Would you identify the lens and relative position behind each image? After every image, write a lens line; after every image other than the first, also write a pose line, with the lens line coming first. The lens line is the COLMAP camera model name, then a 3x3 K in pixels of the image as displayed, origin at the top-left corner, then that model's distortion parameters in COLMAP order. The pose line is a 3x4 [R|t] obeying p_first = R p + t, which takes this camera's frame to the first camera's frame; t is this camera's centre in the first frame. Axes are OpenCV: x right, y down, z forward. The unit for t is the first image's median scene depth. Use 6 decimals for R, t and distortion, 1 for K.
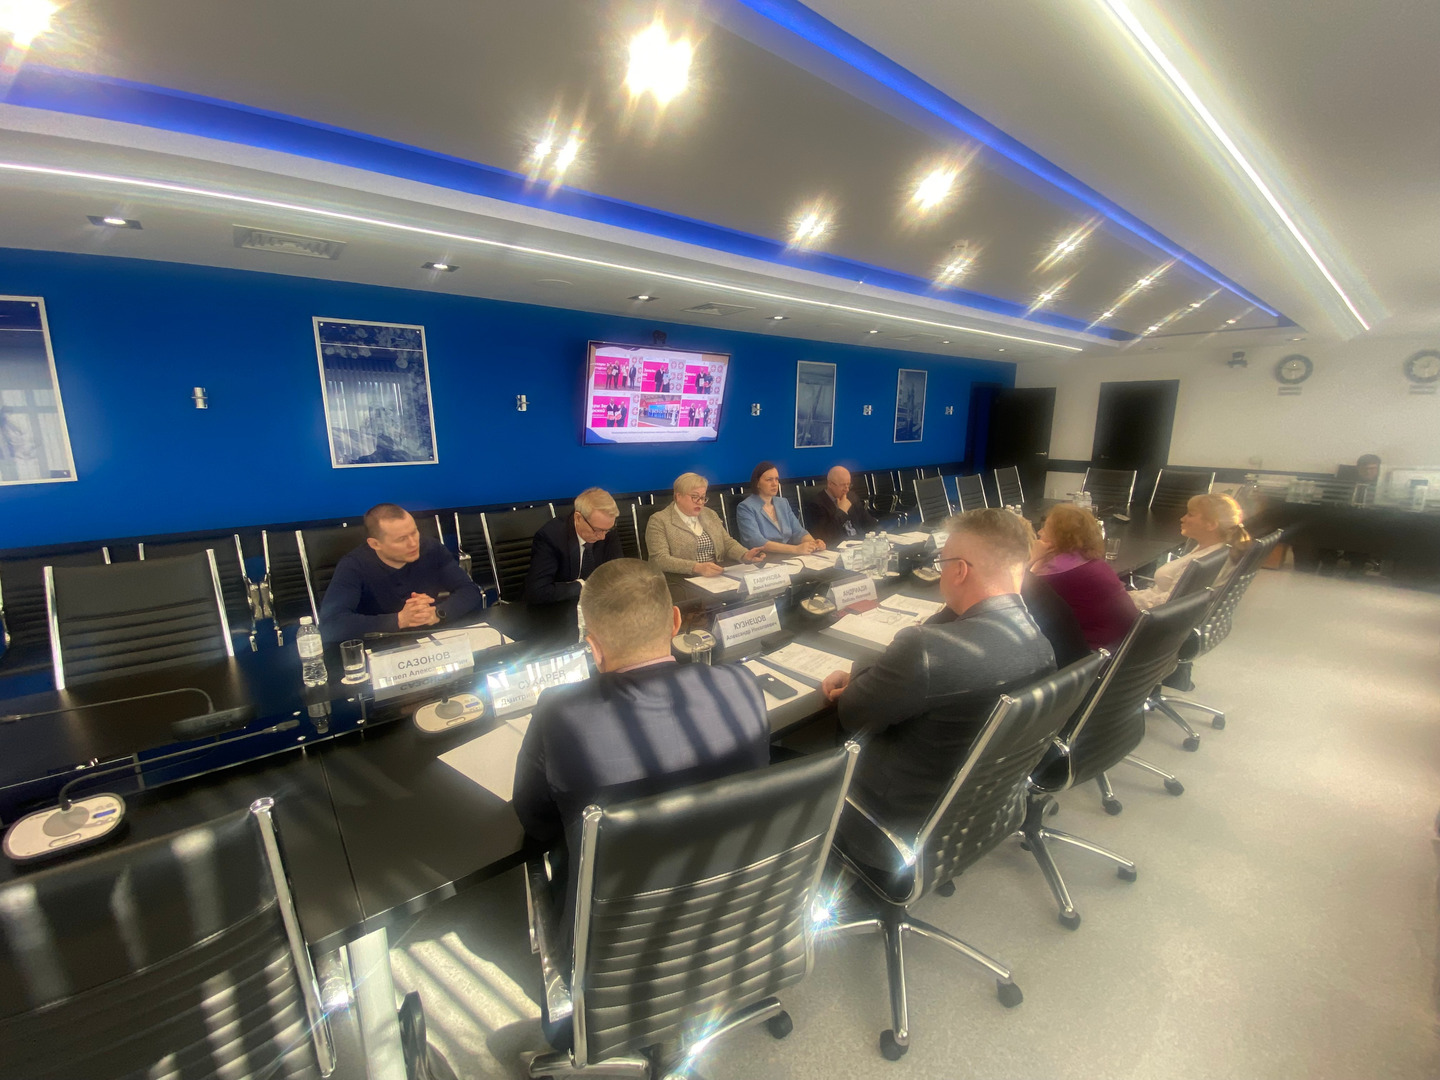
lens RADIAL K [[586.9, 0, 708.2], [0, 586.9, 531.1], [0, 0, 1]] dist [0.003430, -0.007184]
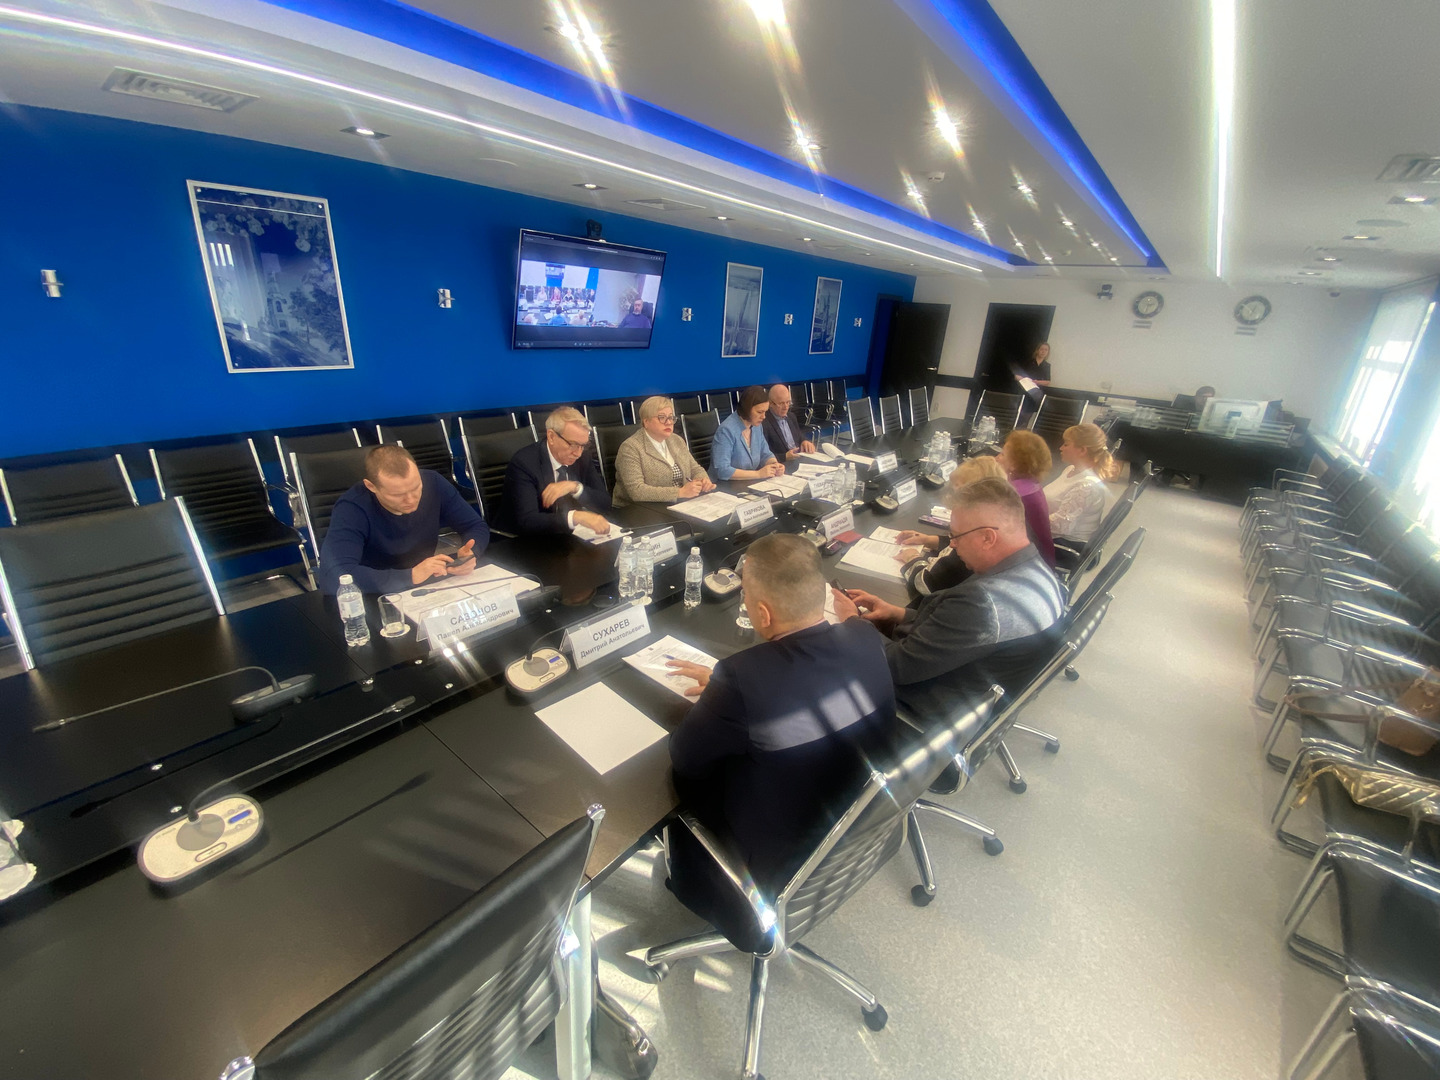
lens RADIAL K [[586.9, 0, 715.1], [0, 586.9, 538.9], [0, 0, 1]] dist [0.003430, -0.007184]
pose [[0.977664, -0.018834, 0.209329, -0.130396], [-0.020221, 0.982927, 0.182880, -0.039758], [-0.209199, -0.183028, 0.960592, 0.003695]]
